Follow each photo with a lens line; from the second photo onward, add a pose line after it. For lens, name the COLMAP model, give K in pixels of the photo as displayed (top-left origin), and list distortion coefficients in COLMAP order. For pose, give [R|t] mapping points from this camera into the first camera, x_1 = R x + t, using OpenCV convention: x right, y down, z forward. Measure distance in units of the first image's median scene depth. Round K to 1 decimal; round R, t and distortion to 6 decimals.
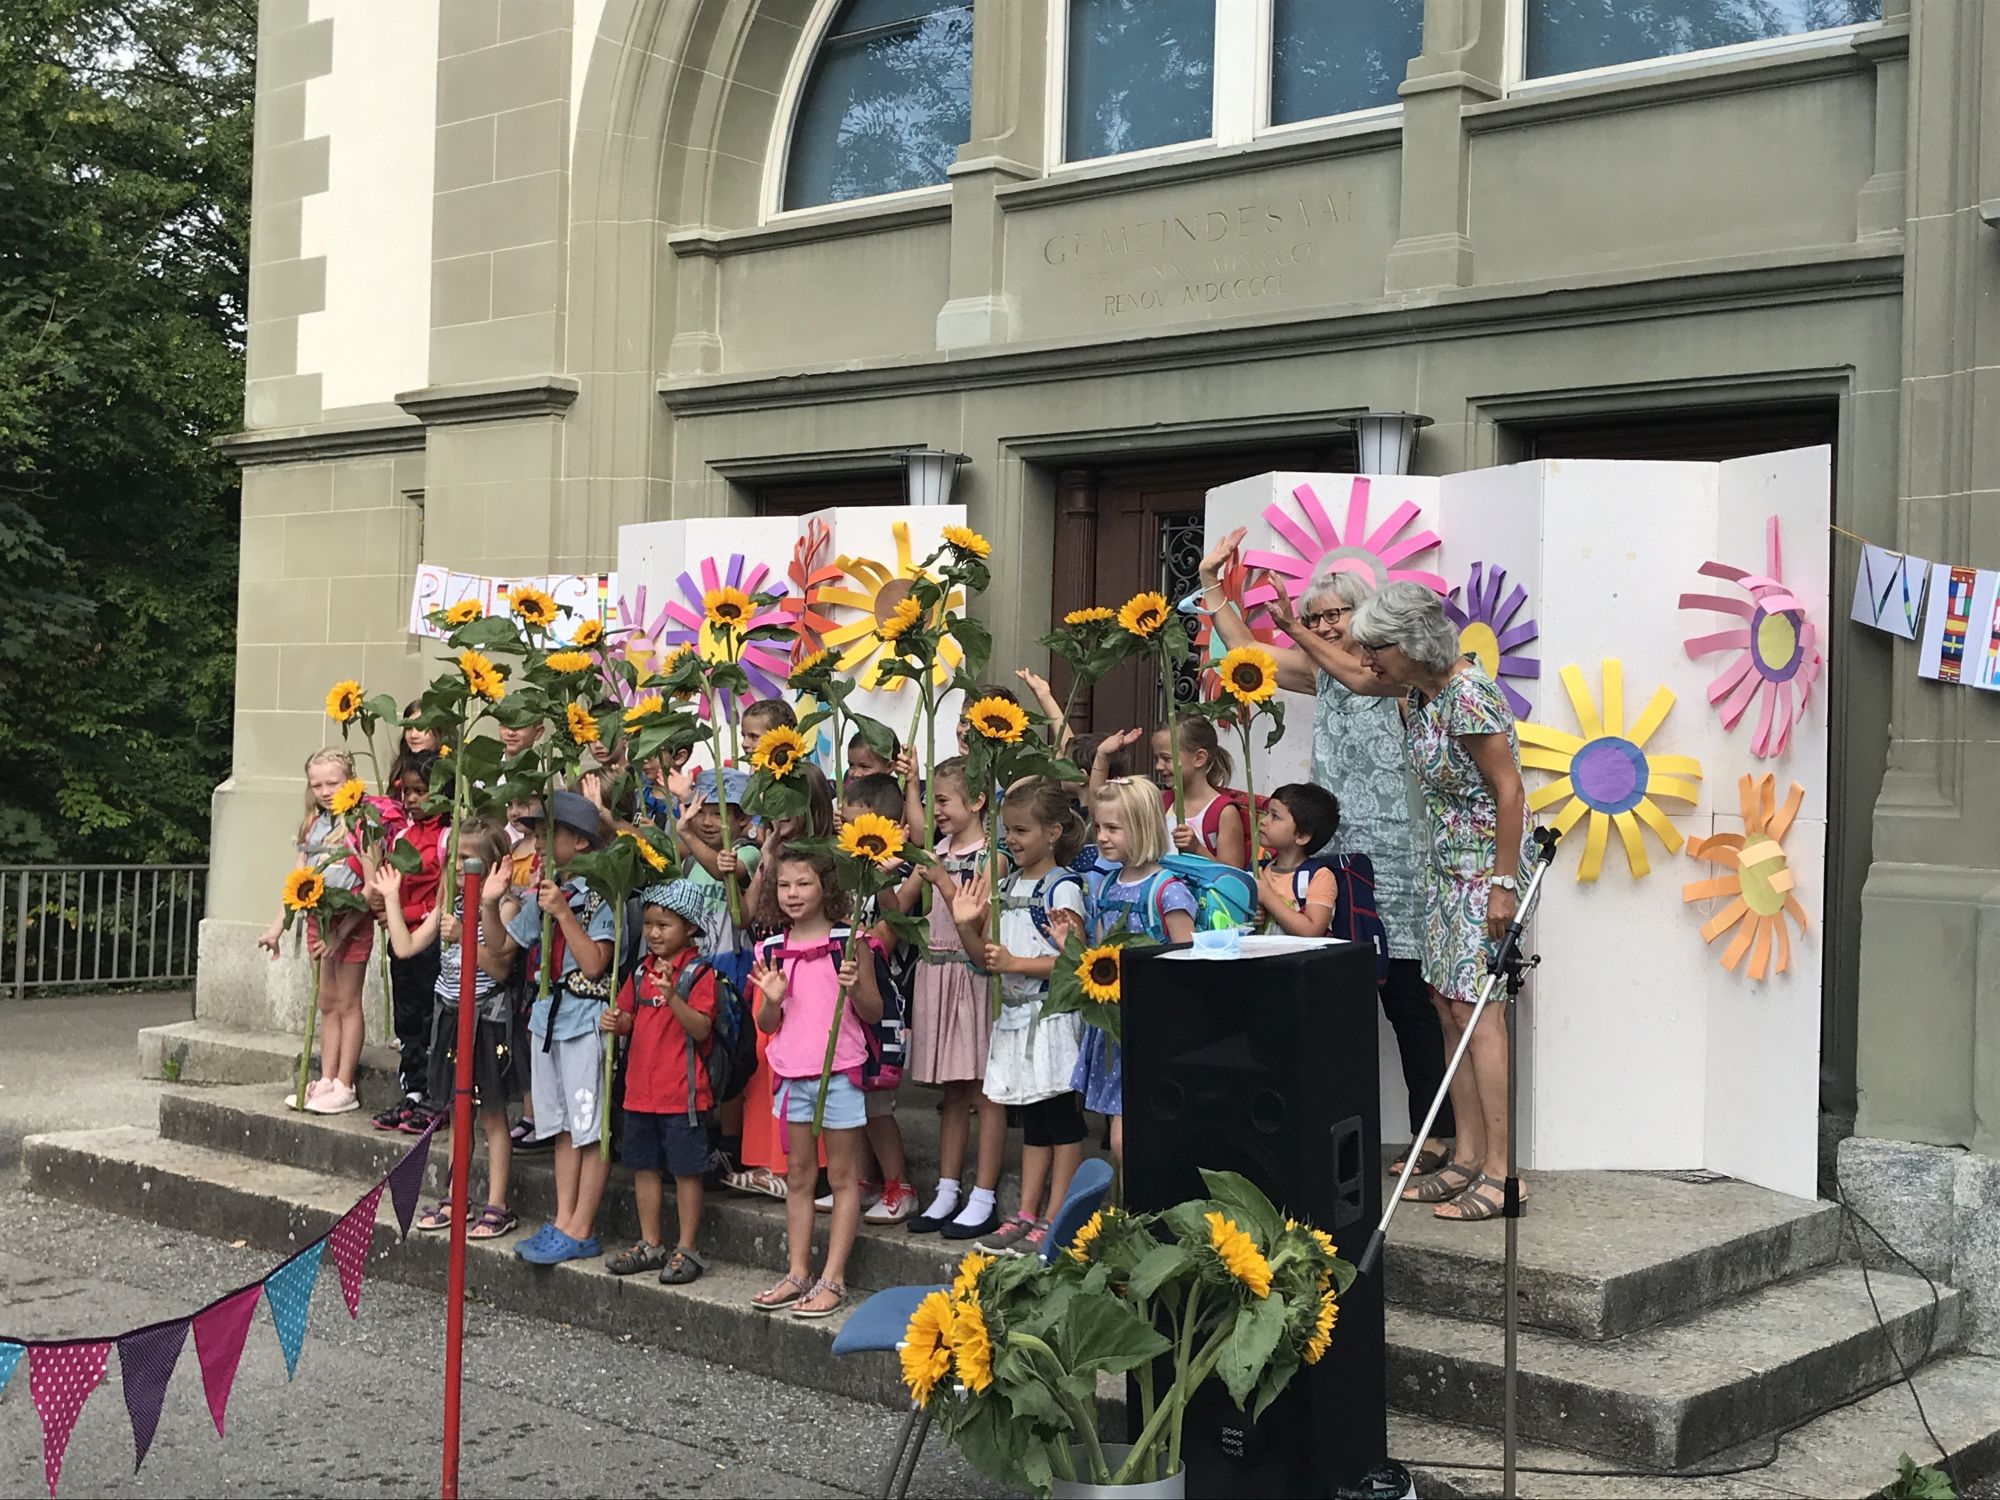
lens RADIAL K [[2514.6, 0, 1000.0], [0, 2514.6, 750.0], [0, 0, 1]] dist [0.161291, -0.534620]
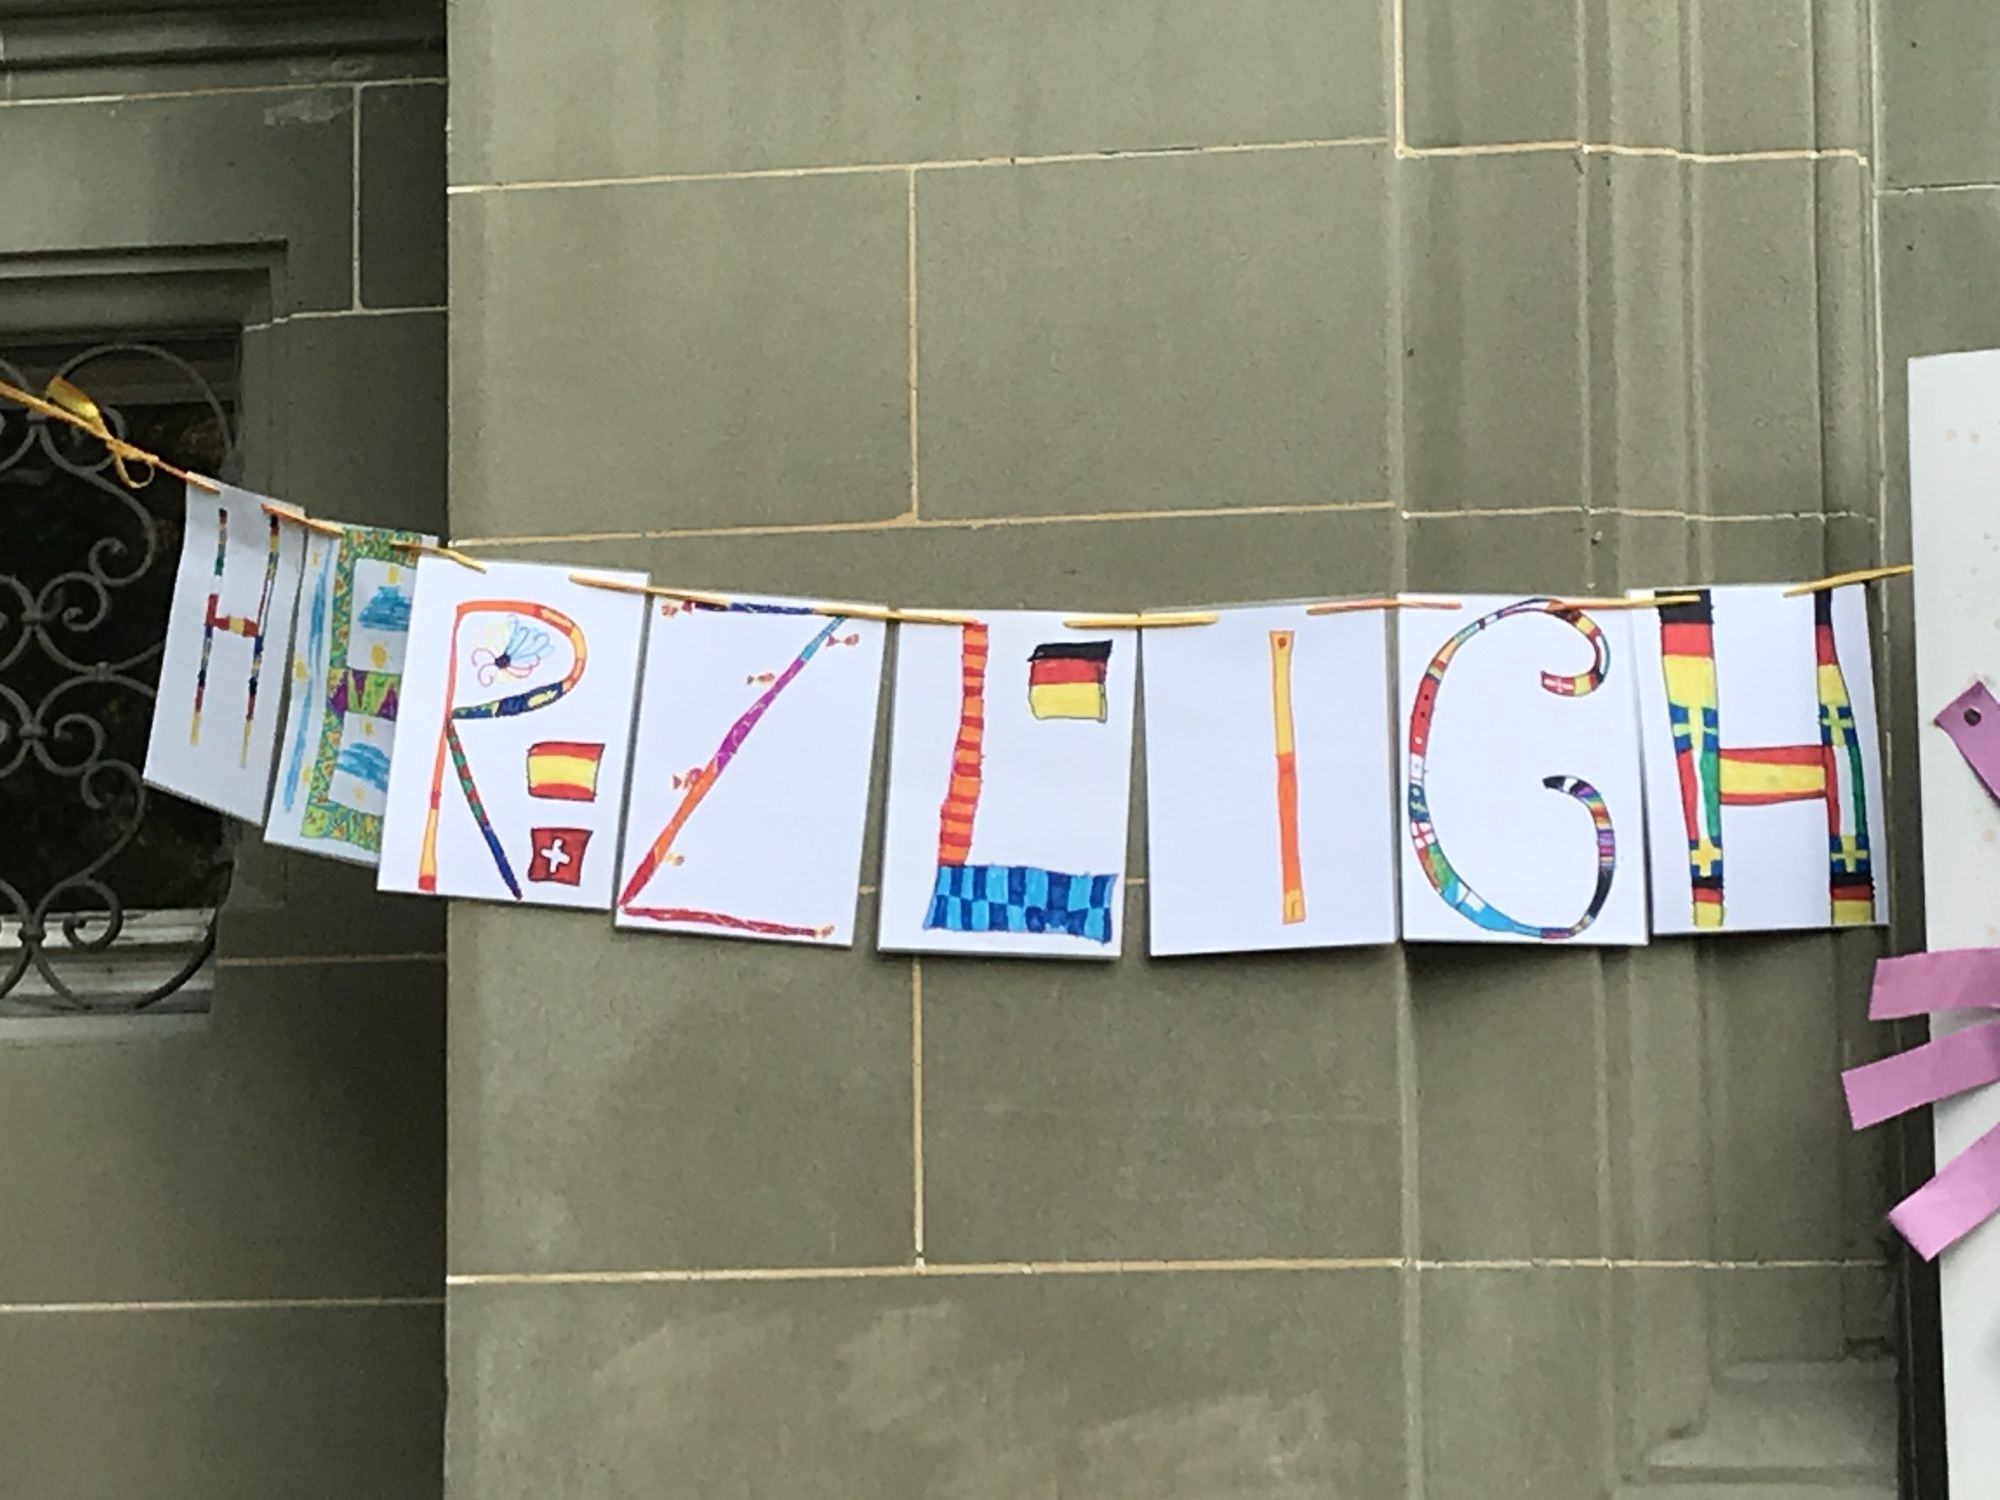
lens RADIAL K [[5782.0, 0, 1000.0], [0, 5782.0, 750.0], [0, 0, 1]] dist [0.020976, 0.184482]
pose [[0.881069, 0.012598, 0.472820, -0.500575], [0.033861, 0.995400, -0.089620, -0.016458], [-0.471774, 0.094972, 0.876590, 0.685173]]
